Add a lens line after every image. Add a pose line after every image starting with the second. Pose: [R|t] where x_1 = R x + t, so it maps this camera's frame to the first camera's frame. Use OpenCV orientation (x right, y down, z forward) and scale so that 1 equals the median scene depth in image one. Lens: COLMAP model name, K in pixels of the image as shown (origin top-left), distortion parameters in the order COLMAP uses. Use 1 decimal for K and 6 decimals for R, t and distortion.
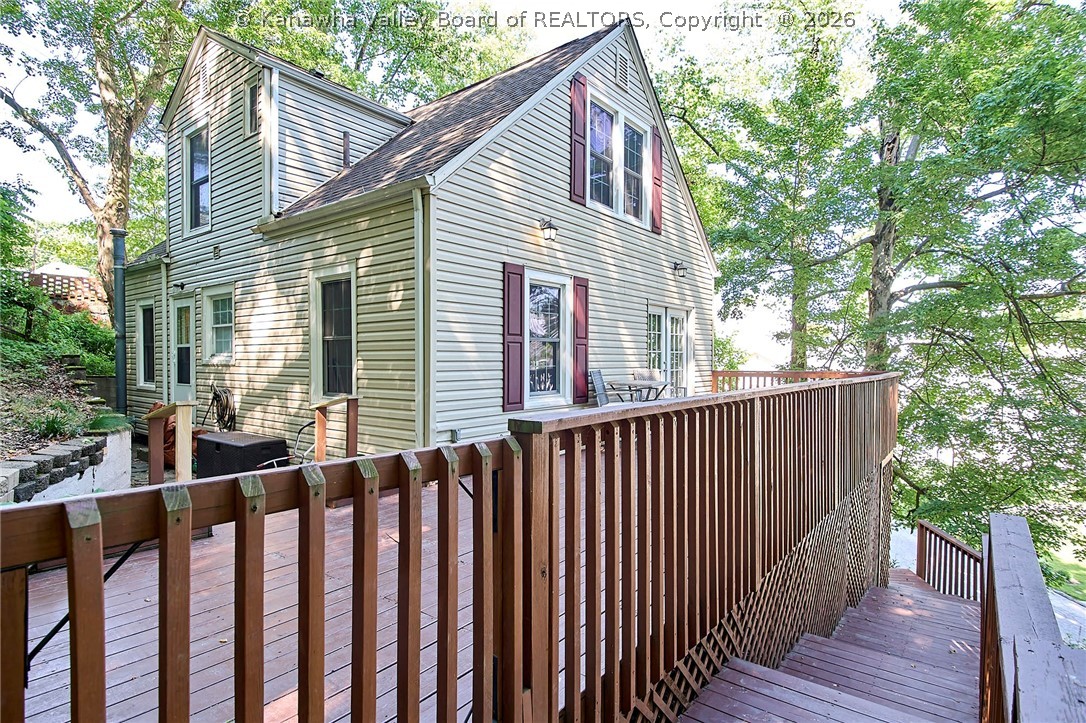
lens RADIAL K [[550.1, 0, 554.6], [0, 550.1, 371.7], [0, 0, 1]] dist [0.003821, -0.006023]
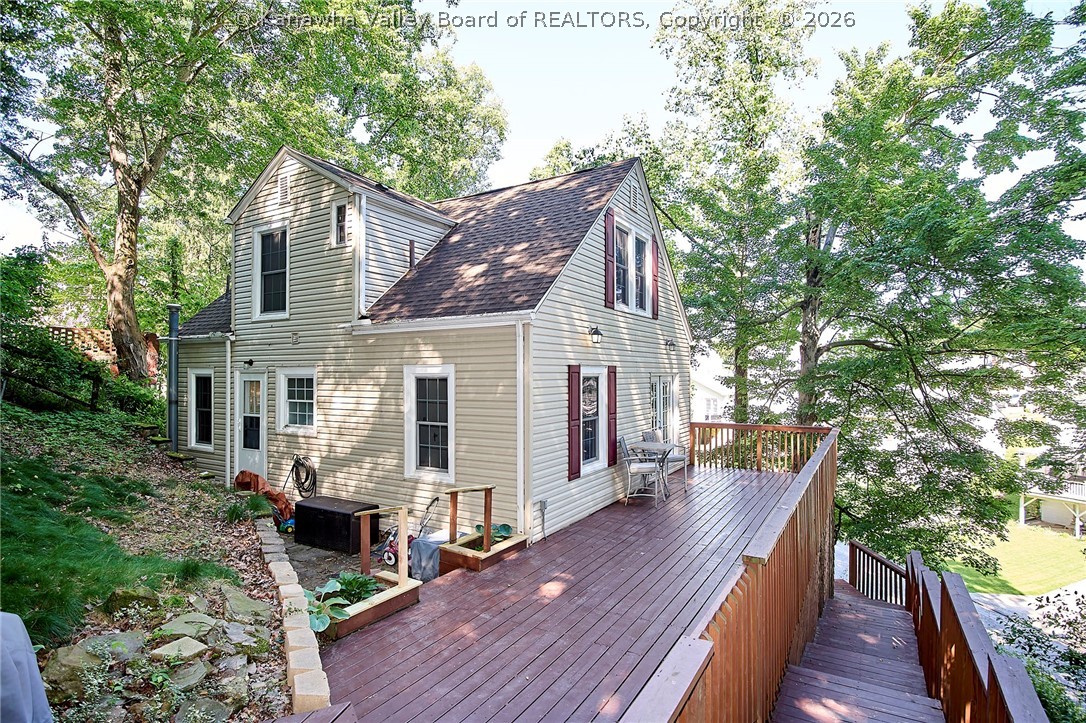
lens RADIAL K [[550.1, 0, 538.6], [0, 550.1, 360.1], [0, 0, 1]] dist [0.003821, -0.006023]
pose [[0.991933, -0.002215, 0.126746, -0.232779], [0.005884, 0.999574, -0.028580, -0.123856], [-0.126629, 0.029095, 0.991523, -0.197843]]
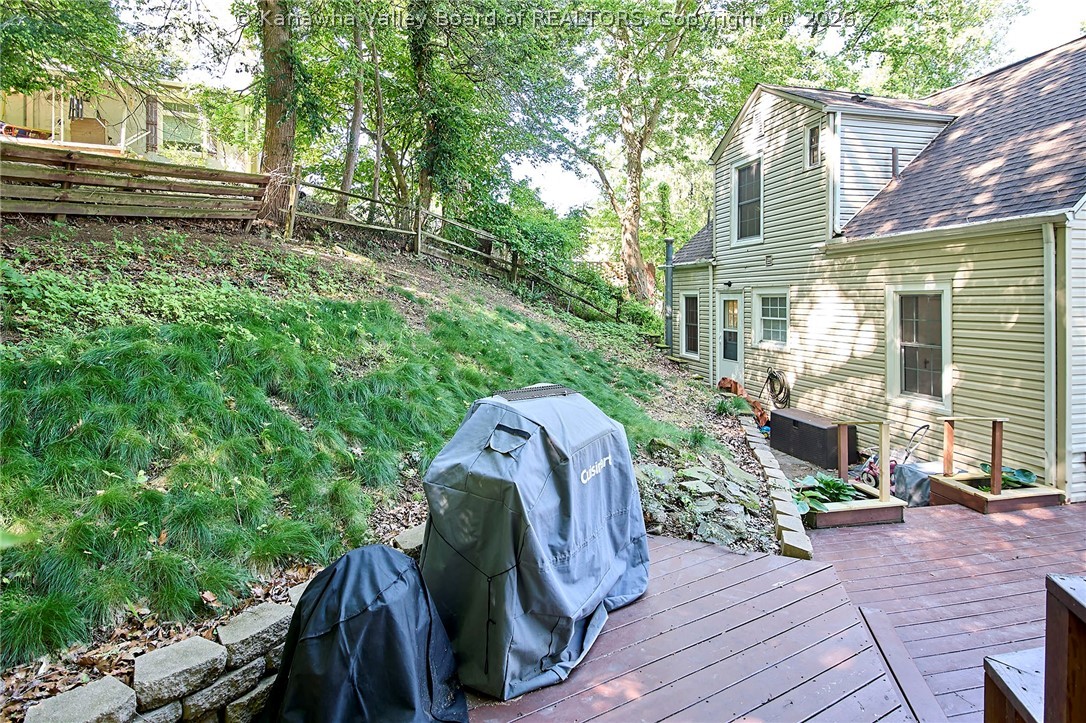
lens RADIAL K [[550.1, 0, 529.5], [0, 550.1, 301.3], [0, 0, 1]] dist [0.003821, -0.006023]
pose [[0.773014, -0.000780, -0.634388, -0.222144], [-0.000349, 0.999999, -0.001654, -0.111991], [0.634389, 0.001500, 0.773013, -0.288368]]
